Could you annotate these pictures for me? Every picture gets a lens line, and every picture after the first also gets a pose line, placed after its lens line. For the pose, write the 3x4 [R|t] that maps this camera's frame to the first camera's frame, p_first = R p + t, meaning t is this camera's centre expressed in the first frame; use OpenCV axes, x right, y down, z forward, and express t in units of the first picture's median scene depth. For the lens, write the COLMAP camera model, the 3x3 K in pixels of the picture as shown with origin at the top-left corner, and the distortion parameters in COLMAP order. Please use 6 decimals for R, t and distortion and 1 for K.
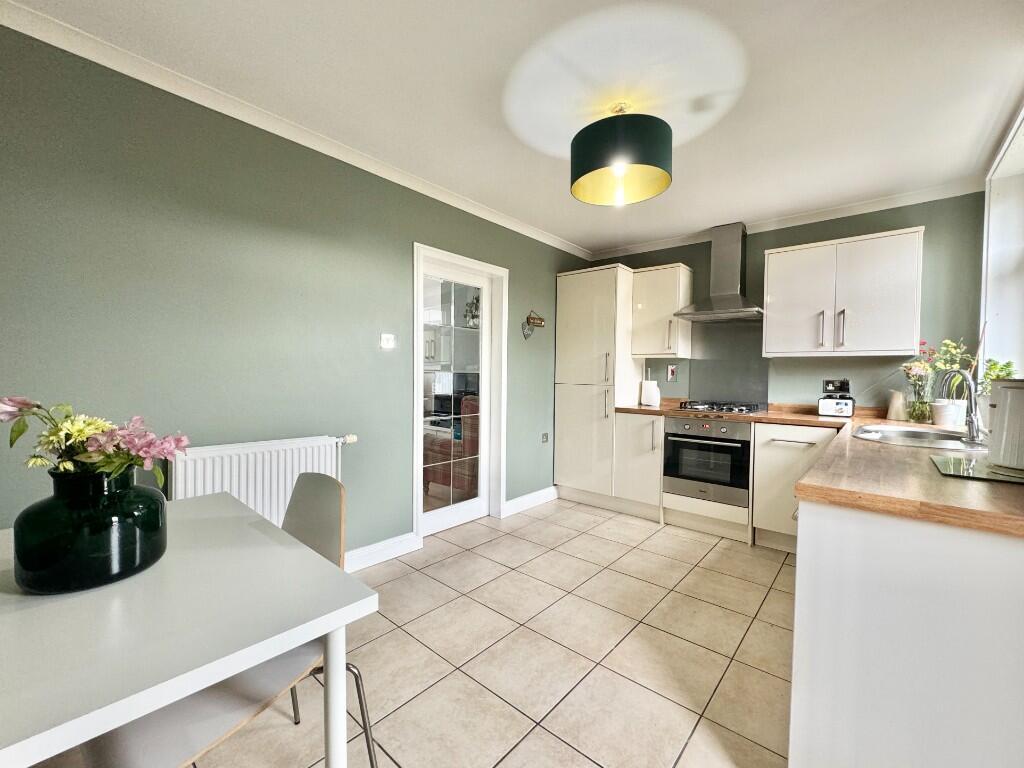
lens RADIAL K [[417.3, 0, 517.5], [0, 417.3, 390.2], [0, 0, 1]] dist [-0.000708, -0.000107]
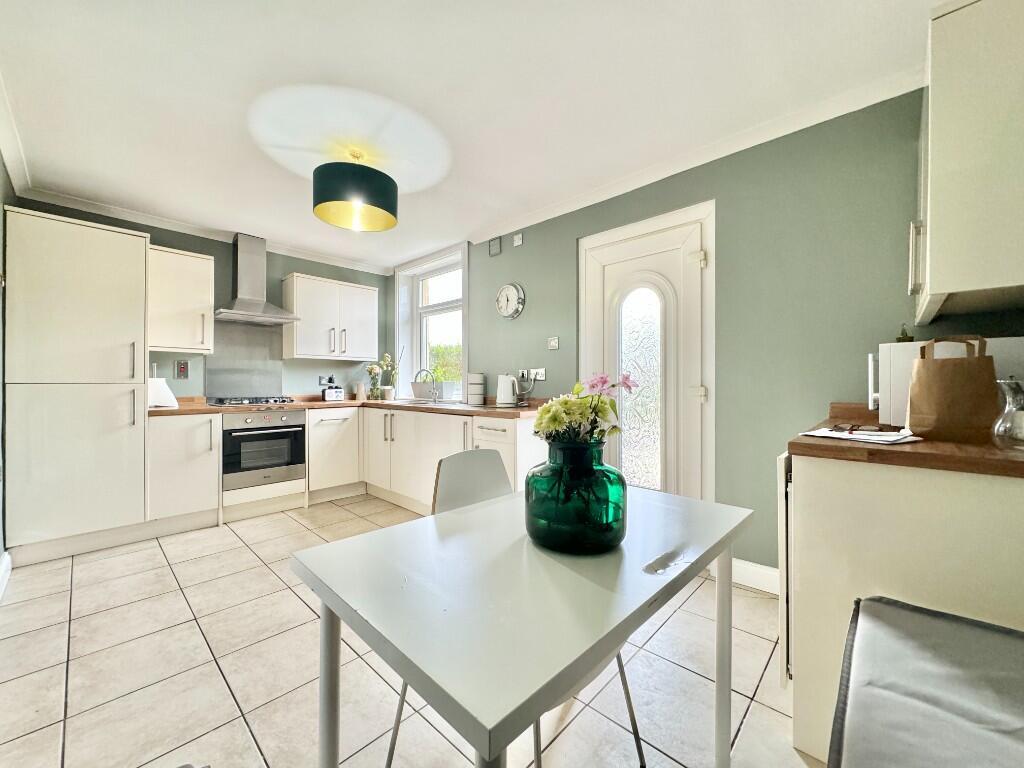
lens RADIAL K [[405.6, 0, 512.0], [0, 405.6, 384.0], [0, 0, 1]] dist [0.000408, -0.000113]
pose [[0.055073, -0.021597, 0.998249, -0.607061], [0.031685, 0.999300, 0.019872, -0.004367], [-0.997979, 0.030535, 0.055719, 0.294566]]
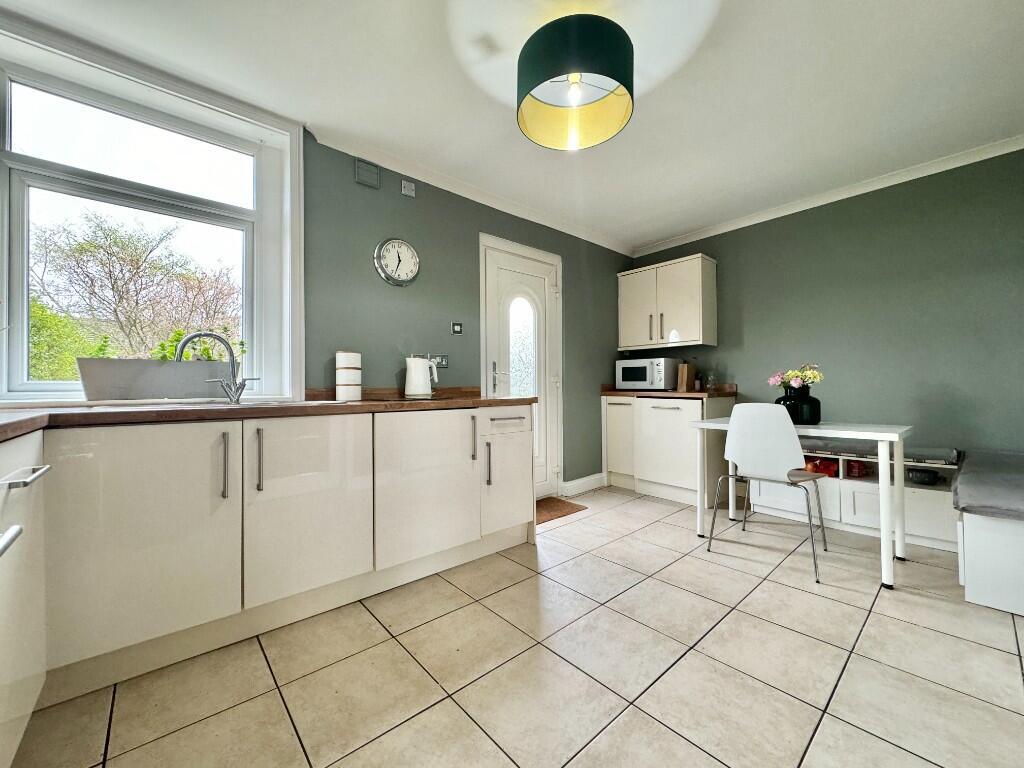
lens RADIAL K [[405.6, 0, 512.0], [0, 405.6, 384.0], [0, 0, 1]] dist [0.000408, -0.000113]
pose [[-0.988425, -0.007223, 0.151537, 0.153974], [-0.003991, 0.999758, 0.021620, 0.026415], [-0.151656, 0.020765, -0.988215, 1.173261]]
